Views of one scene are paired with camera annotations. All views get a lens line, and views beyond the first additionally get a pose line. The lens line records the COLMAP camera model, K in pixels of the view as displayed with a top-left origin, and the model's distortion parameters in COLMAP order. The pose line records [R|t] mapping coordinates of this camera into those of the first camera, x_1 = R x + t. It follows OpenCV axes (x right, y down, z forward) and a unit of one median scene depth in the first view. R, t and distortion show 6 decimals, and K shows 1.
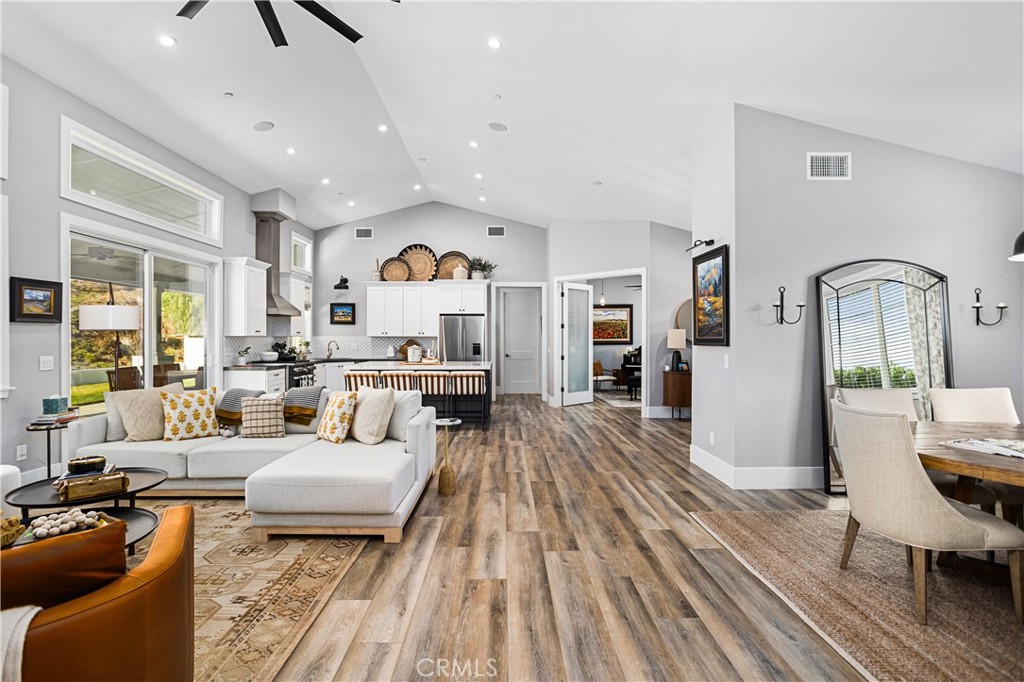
lens RADIAL K [[495.8, 0, 512.0], [0, 495.8, 341.0], [0, 0, 1]] dist [-0.033387, 0.000906]
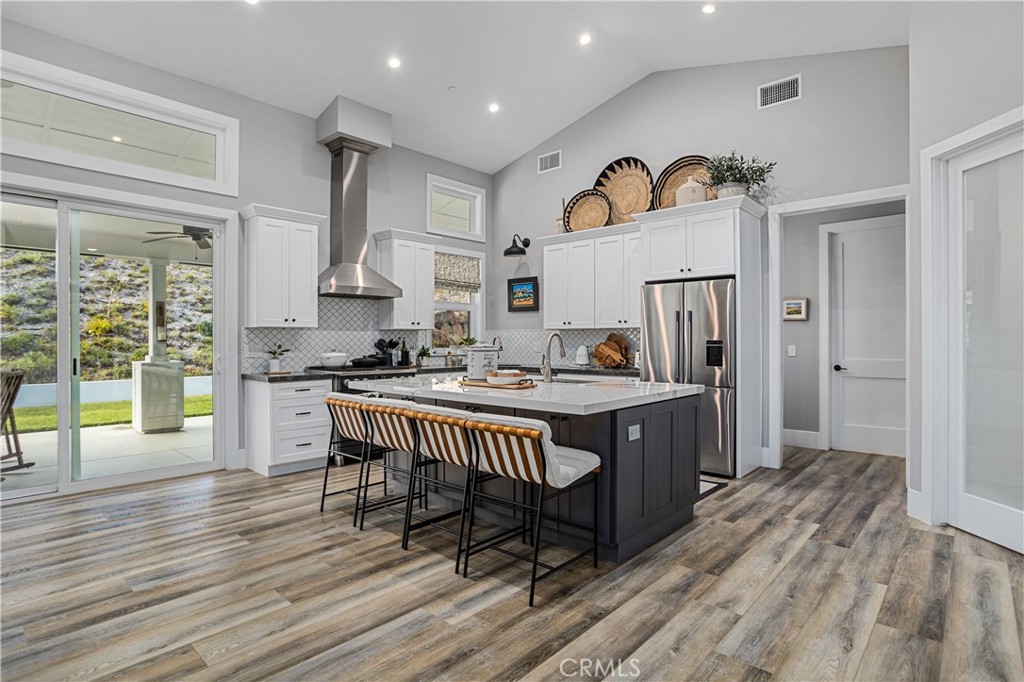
lens RADIAL K [[523.9, 0, 520.5], [0, 523.9, 333.2], [0, 0, 1]] dist [-0.022614, 0.000475]
pose [[0.732706, -0.008501, -0.680492, 0.116496], [-0.001977, 0.999891, -0.014620, 0.004679], [0.680542, 0.012057, 0.732610, 0.509171]]
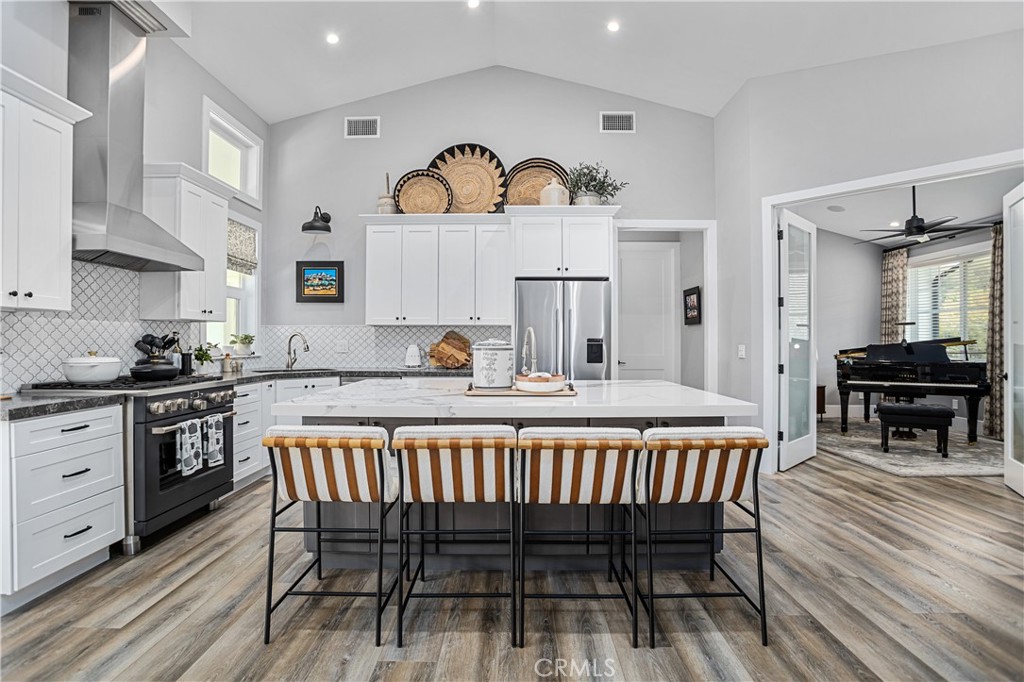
lens RADIAL K [[495.8, 0, 512.0], [0, 495.8, 341.0], [0, 0, 1]] dist [-0.033387, 0.000906]
pose [[0.999725, 0.000452, -0.023448, -0.132542], [-0.000557, 0.999990, -0.004476, 0.008902], [0.023446, 0.004488, 0.999715, 0.498086]]
